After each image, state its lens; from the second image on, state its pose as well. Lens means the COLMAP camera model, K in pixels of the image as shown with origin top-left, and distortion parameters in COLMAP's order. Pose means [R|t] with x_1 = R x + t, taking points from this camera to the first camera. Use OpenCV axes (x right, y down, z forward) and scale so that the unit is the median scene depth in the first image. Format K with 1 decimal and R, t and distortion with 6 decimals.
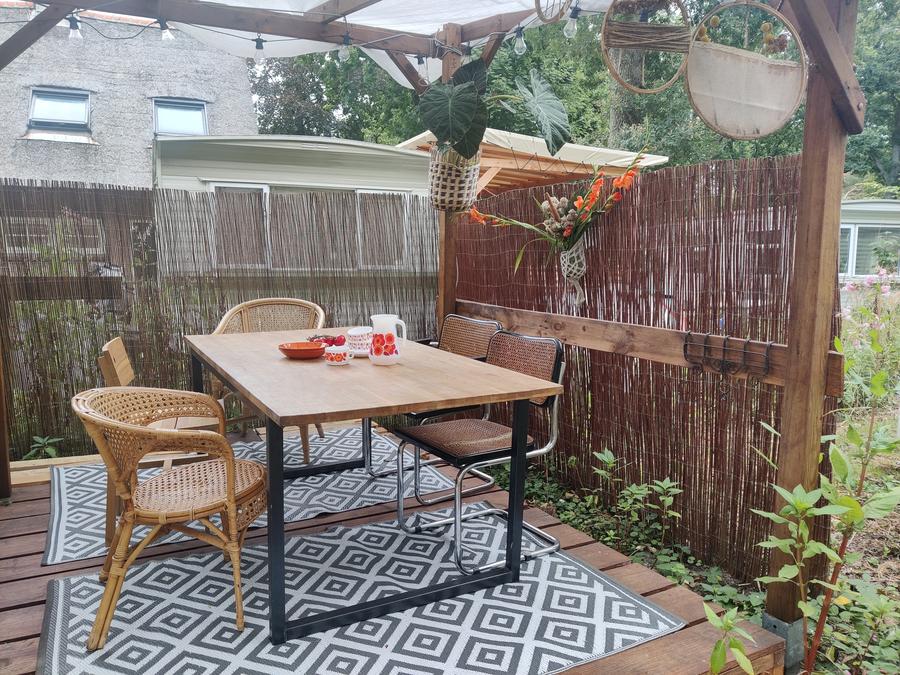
lens RADIAL K [[686.7, 0, 449.6], [0, 686.7, 338.7], [0, 0, 1]] dist [-0.007090, -0.006852]
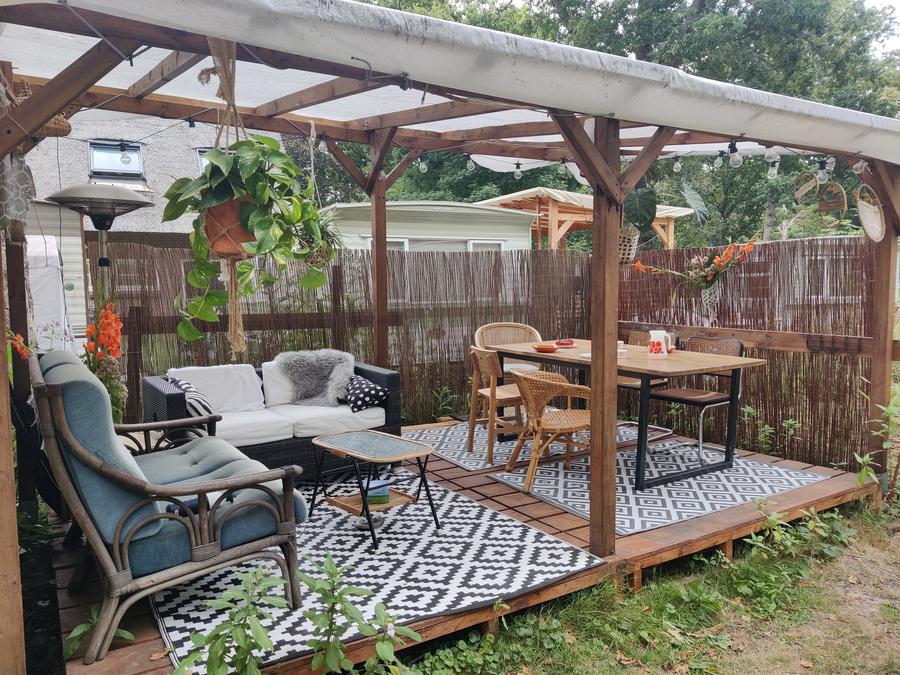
lens RADIAL K [[686.7, 0, 452.2], [0, 686.7, 341.6], [0, 0, 1]] dist [-0.007090, -0.006852]
pose [[0.997051, -0.026257, 0.072108, -0.556773], [0.028710, 0.999036, -0.033199, 0.034667], [-0.071166, 0.035172, 0.996844, -0.579641]]
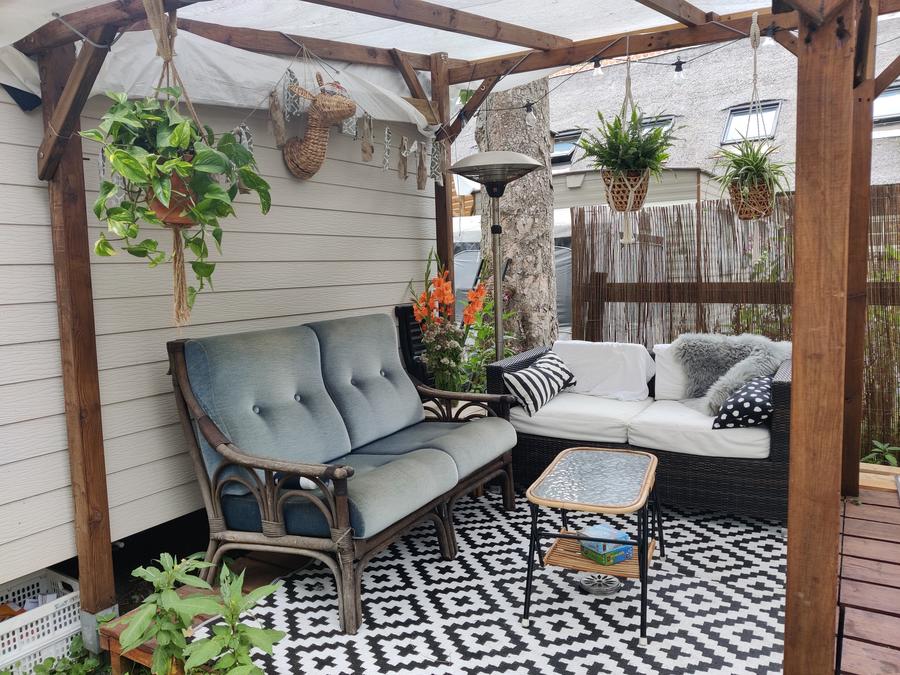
lens RADIAL K [[686.7, 0, 450.5], [0, 686.7, 331.8], [0, 0, 1]] dist [-0.007090, -0.006852]
pose [[0.519268, 0.061472, -0.852398, 1.502329], [-0.063054, 0.997447, 0.033521, -0.178662], [0.852282, 0.036340, 0.521818, 1.704638]]
